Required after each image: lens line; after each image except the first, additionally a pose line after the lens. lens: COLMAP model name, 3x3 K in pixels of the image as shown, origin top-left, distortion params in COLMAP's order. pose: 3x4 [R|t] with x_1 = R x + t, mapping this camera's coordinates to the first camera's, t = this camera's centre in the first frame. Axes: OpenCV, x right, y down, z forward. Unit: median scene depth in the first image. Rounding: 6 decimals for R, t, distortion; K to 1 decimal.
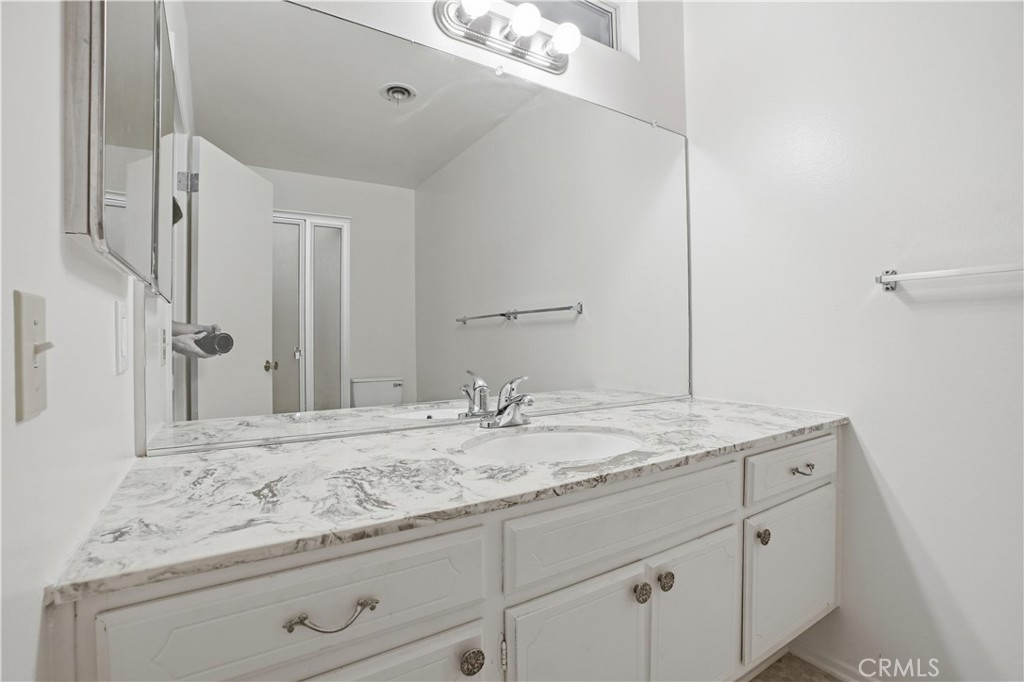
lens RADIAL K [[473.2, 0, 511.1], [0, 473.2, 343.8], [0, 0, 1]] dist [-0.072793, 0.026689]
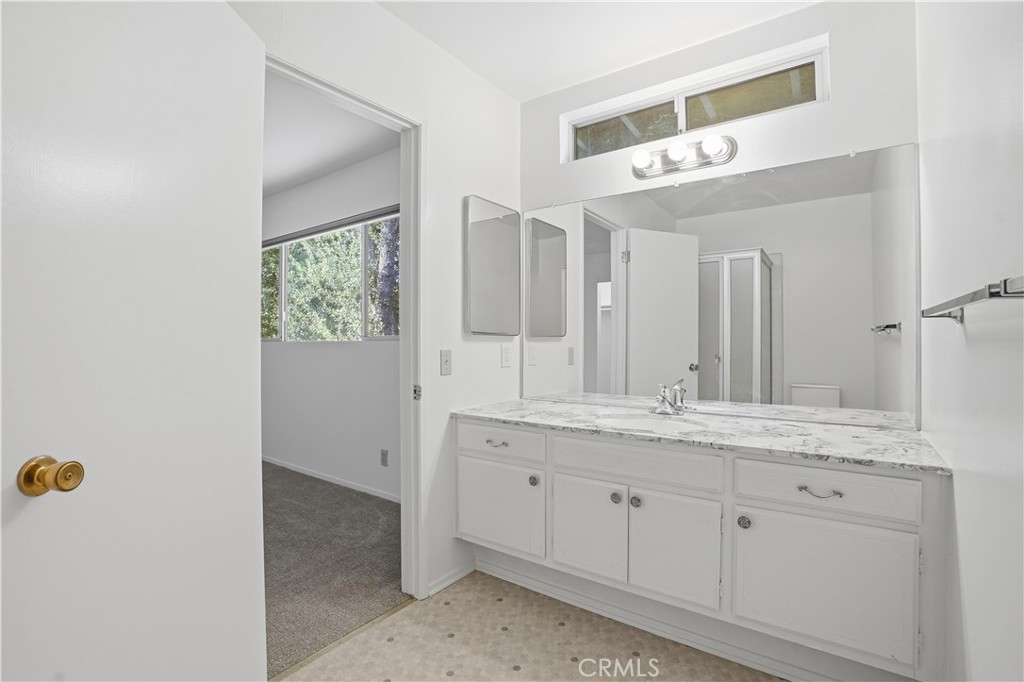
lens RADIAL K [[473.2, 0, 511.1], [0, 473.2, 343.8], [0, 0, 1]] dist [-0.072793, 0.026689]
pose [[0.379048, 0.016567, -0.925229, 1.775681], [-0.010015, 0.999855, 0.013800, -0.115326], [0.925323, 0.004035, 0.379159, -0.133480]]
